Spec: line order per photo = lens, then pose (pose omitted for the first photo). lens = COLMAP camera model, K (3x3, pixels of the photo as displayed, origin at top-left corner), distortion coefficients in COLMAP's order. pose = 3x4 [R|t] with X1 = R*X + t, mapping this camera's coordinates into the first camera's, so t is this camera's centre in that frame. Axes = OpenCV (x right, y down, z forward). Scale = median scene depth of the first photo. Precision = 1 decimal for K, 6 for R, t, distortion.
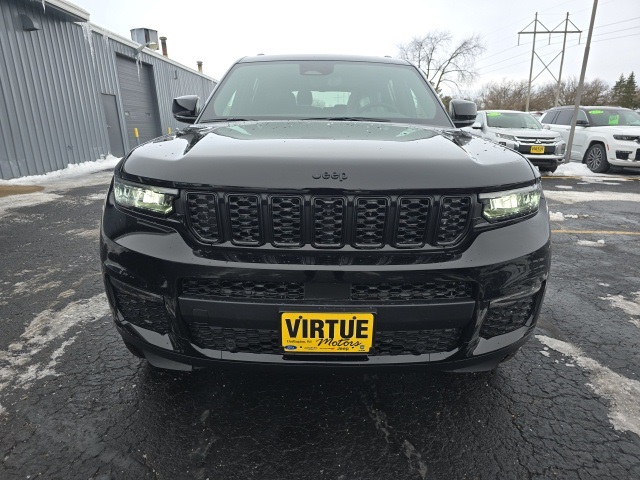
lens RADIAL K [[432.5, 0, 320.0], [0, 432.5, 240.0], [0, 0, 1]] dist [0.024045, -0.000798]
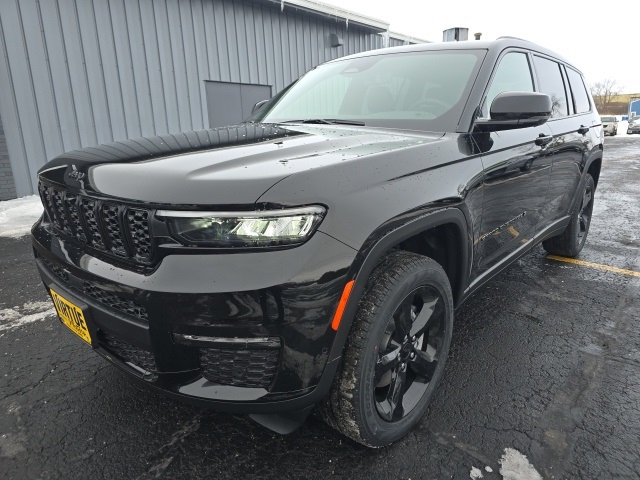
lens RADIAL K [[432.5, 0, 320.0], [0, 432.5, 240.0], [0, 0, 1]] dist [0.024045, -0.000798]
pose [[0.752309, 0.168113, -0.637000, 0.525808], [-0.163324, 0.984303, 0.066882, -0.070510], [0.638245, 0.053721, 0.767957, 0.237726]]
